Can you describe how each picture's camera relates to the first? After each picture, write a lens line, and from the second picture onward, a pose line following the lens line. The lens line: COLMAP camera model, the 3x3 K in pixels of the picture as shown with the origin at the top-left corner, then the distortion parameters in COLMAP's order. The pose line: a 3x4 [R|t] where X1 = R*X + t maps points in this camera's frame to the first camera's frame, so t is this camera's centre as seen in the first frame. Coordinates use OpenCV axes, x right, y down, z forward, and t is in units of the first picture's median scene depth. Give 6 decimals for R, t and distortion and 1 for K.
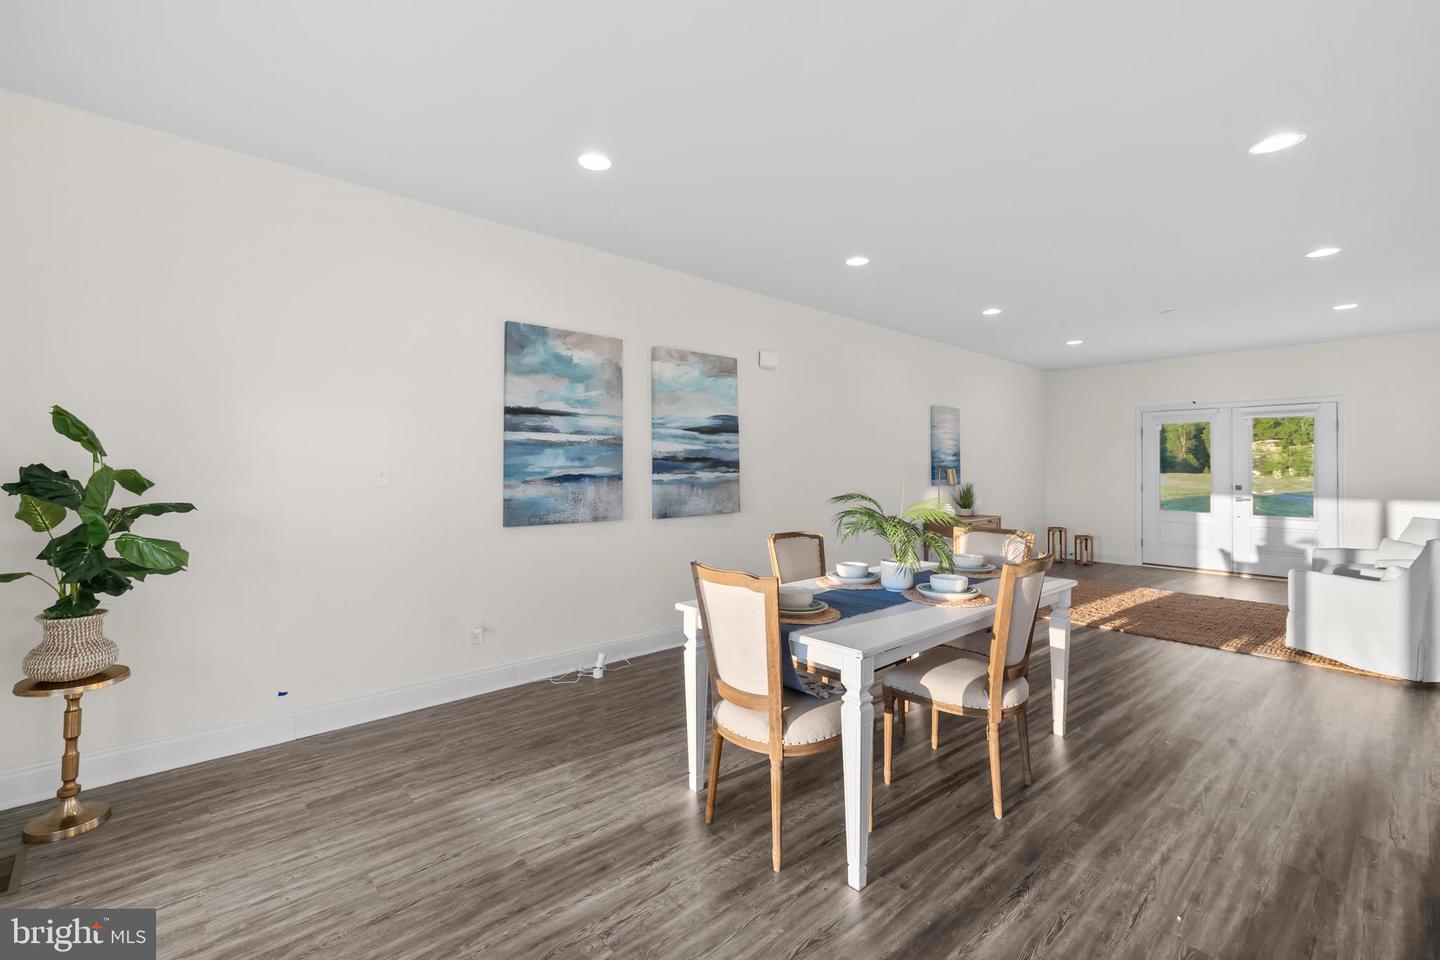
lens RADIAL K [[649.5, 0, 727.0], [0, 649.5, 476.8], [0, 0, 1]] dist [0.007980, -0.001052]
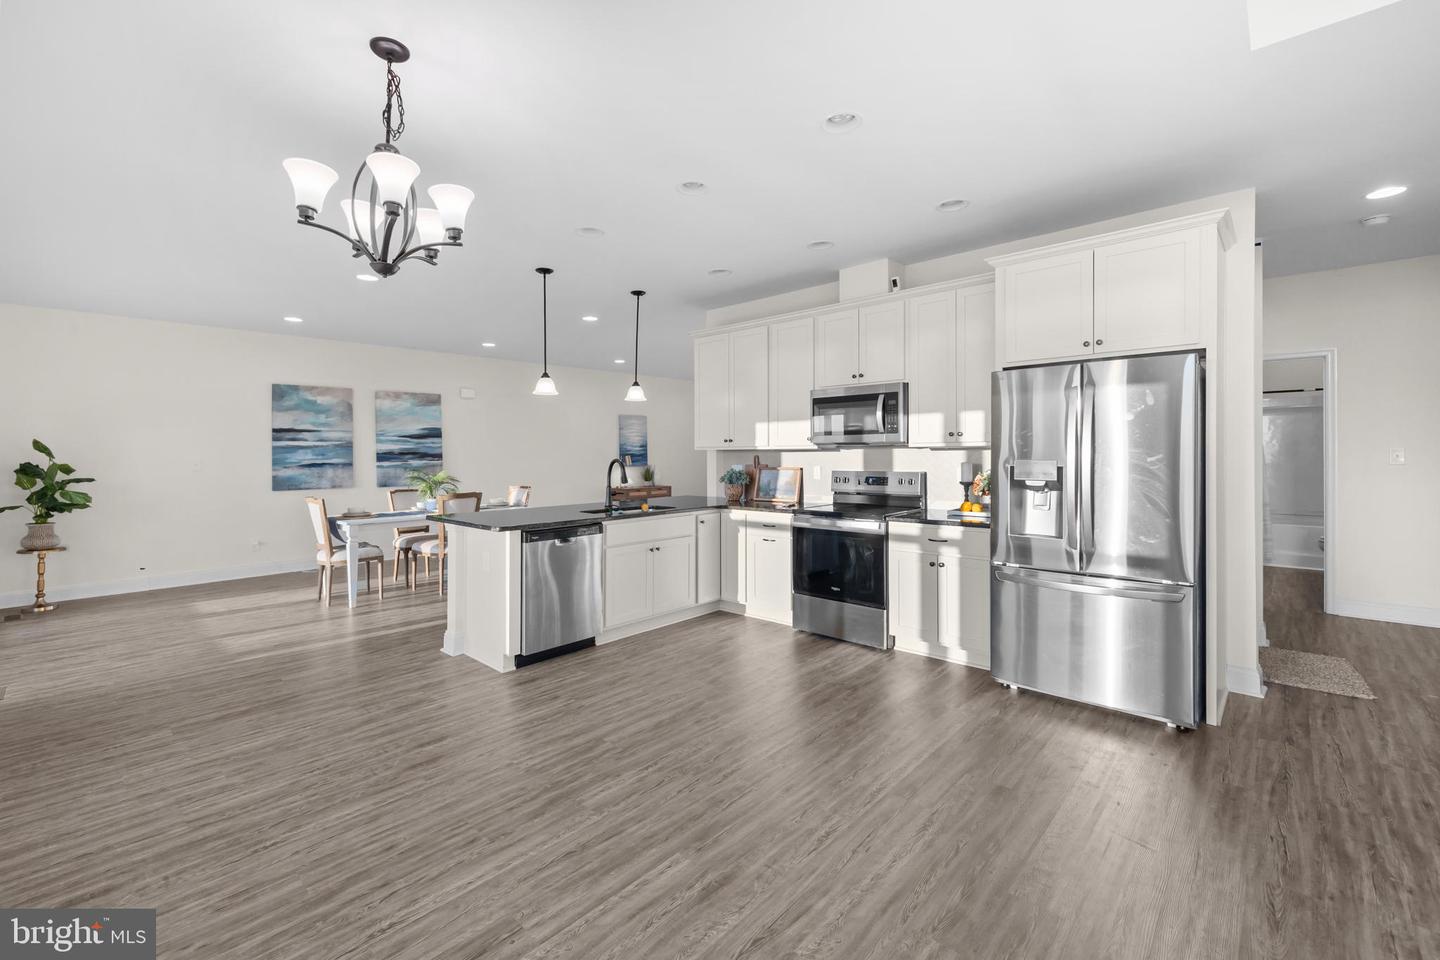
lens RADIAL K [[616.9, 0, 723.3], [0, 616.9, 470.8], [0, 0, 1]] dist [0.000768, 0.000576]
pose [[0.996617, -0.013221, 0.081112, 0.754176], [0.011935, 0.999796, 0.016318, 0.003500], [-0.081311, -0.015295, 0.996571, -0.837949]]
